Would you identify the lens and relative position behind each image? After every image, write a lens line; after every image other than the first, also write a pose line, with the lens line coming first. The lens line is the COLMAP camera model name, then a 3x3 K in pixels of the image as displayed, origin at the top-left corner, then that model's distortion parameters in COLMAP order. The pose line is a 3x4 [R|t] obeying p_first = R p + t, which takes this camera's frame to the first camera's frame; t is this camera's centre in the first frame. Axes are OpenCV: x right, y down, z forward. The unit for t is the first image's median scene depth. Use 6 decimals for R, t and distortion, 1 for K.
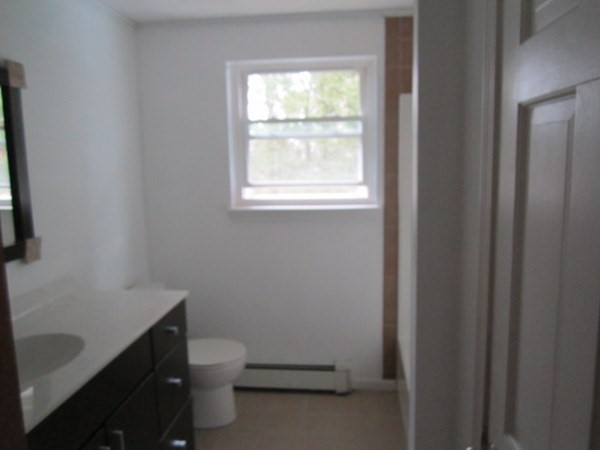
lens RADIAL K [[493.5, 0, 300.0], [0, 493.5, 225.0], [0, 0, 1]] dist [-0.007993, -0.005631]
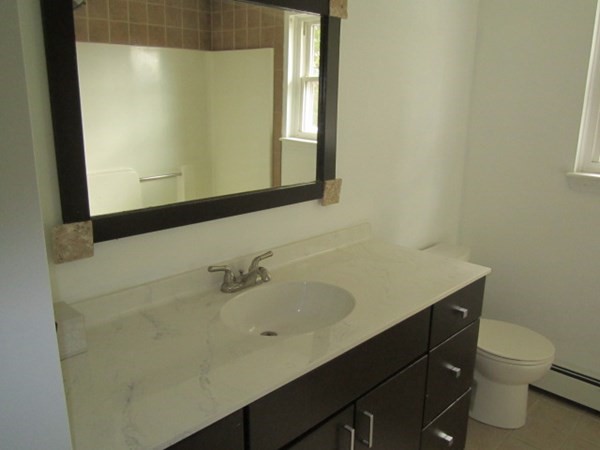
lens RADIAL K [[474.7, 0, 300.0], [0, 474.7, 225.0], [0, 0, 1]] dist [-0.122536, 0.174196]
pose [[0.780519, 0.185827, -0.596874, -0.026130], [-0.122605, 0.981758, 0.145326, -0.010854], [0.612991, -0.040250, 0.789064, 0.212404]]
